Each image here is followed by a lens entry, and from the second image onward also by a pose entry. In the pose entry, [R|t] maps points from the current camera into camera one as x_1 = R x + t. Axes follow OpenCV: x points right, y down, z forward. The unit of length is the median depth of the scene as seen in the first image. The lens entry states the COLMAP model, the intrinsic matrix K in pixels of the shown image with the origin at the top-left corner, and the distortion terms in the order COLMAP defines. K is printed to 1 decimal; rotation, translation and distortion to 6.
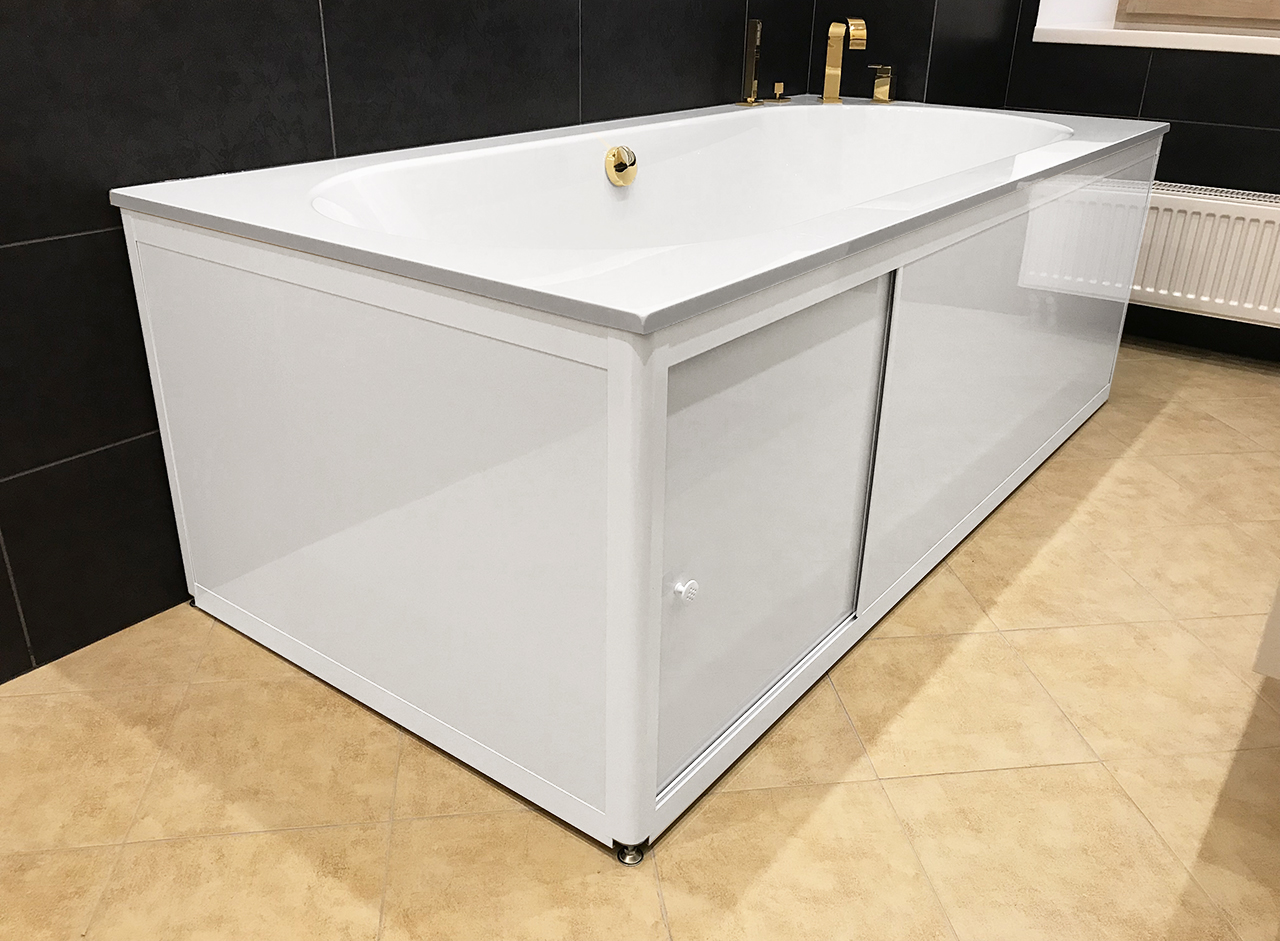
lens RADIAL K [[1064.2, 0, 630.7], [0, 1064.2, 444.6], [0, 0, 1]] dist [0.003490, 0.010688]
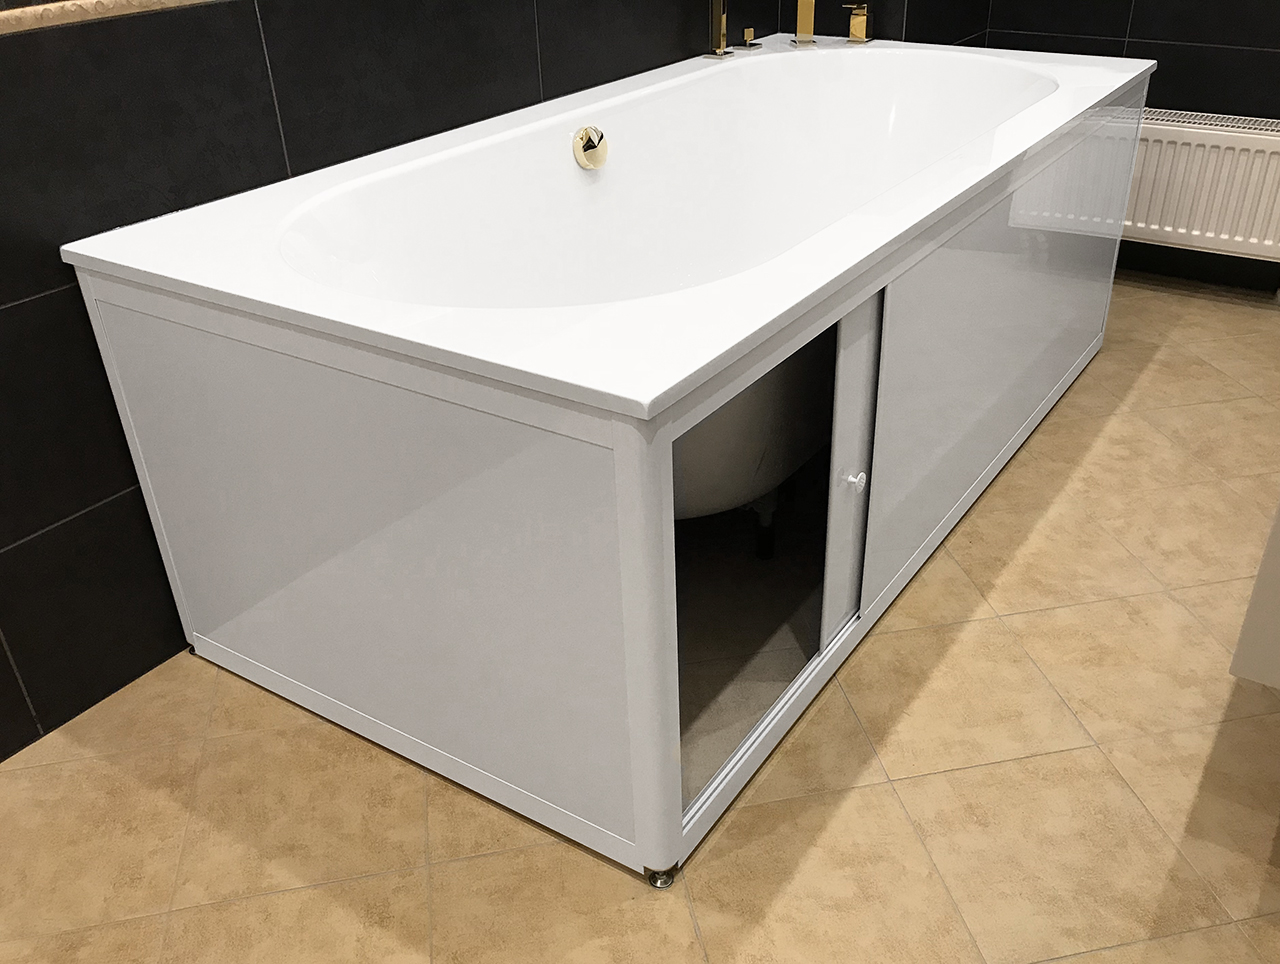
lens RADIAL K [[1137.8, 0, 672.7], [0, 1137.8, 502.8], [0, 0, 1]] dist [0.016673, -0.013143]
pose [[0.995985, -0.073369, 0.051284, -0.016656], [0.066735, 0.990421, 0.120883, -0.100505], [-0.059662, -0.116975, 0.991341, -0.063783]]
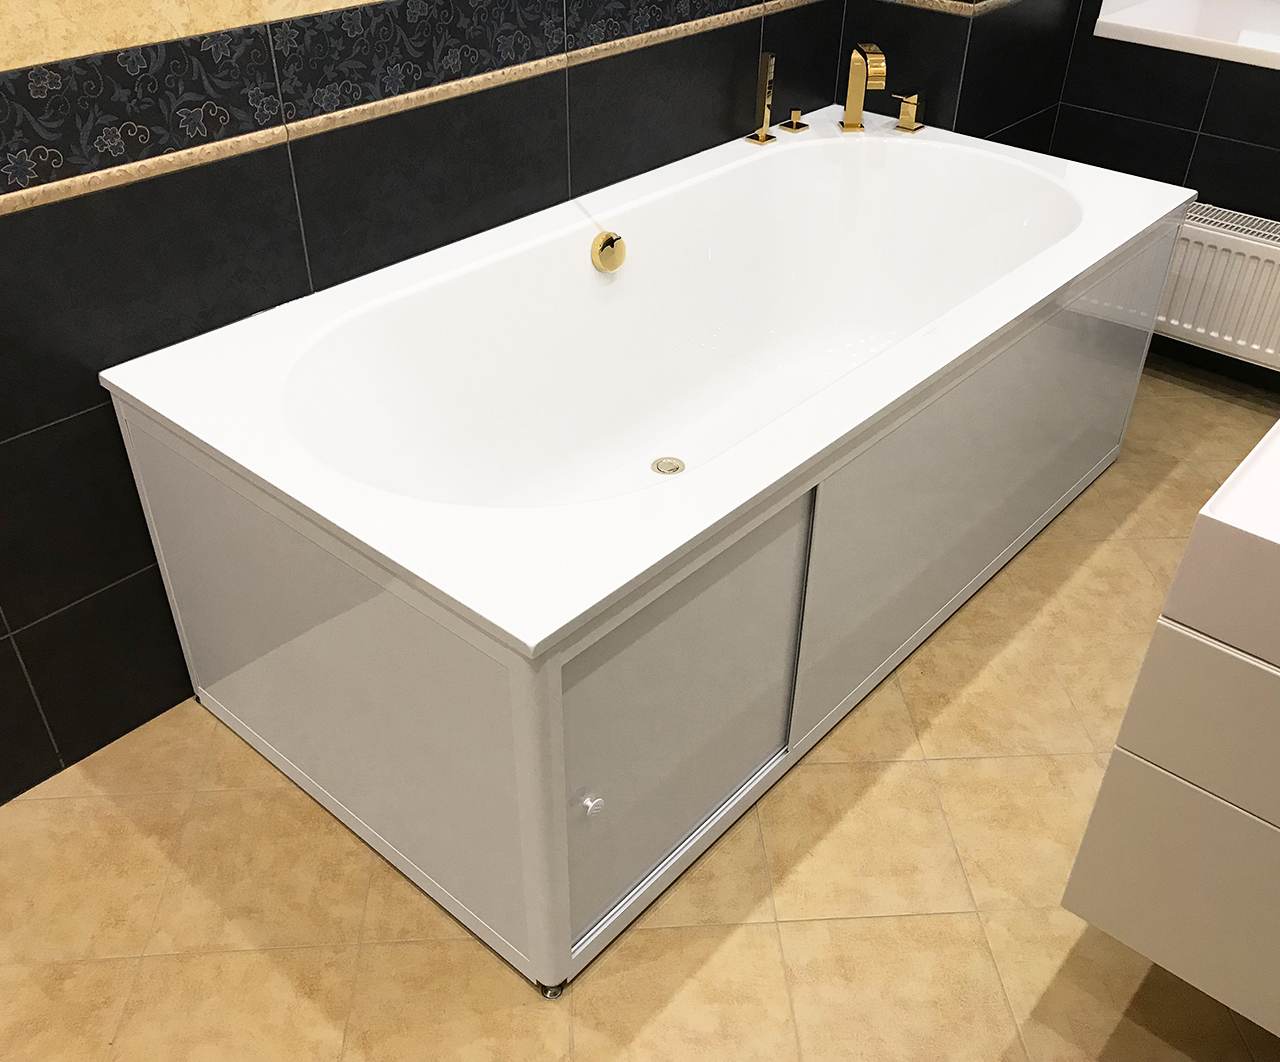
lens RADIAL K [[1163.3, 0, 641.3], [0, 1163.3, 530.6], [0, 0, 1]] dist [0.000947, 0.021029]
pose [[0.998129, 0.034346, -0.050594, 0.126431], [-0.023811, 0.980361, 0.195768, -0.325834], [0.056324, -0.194197, 0.979344, -0.156539]]
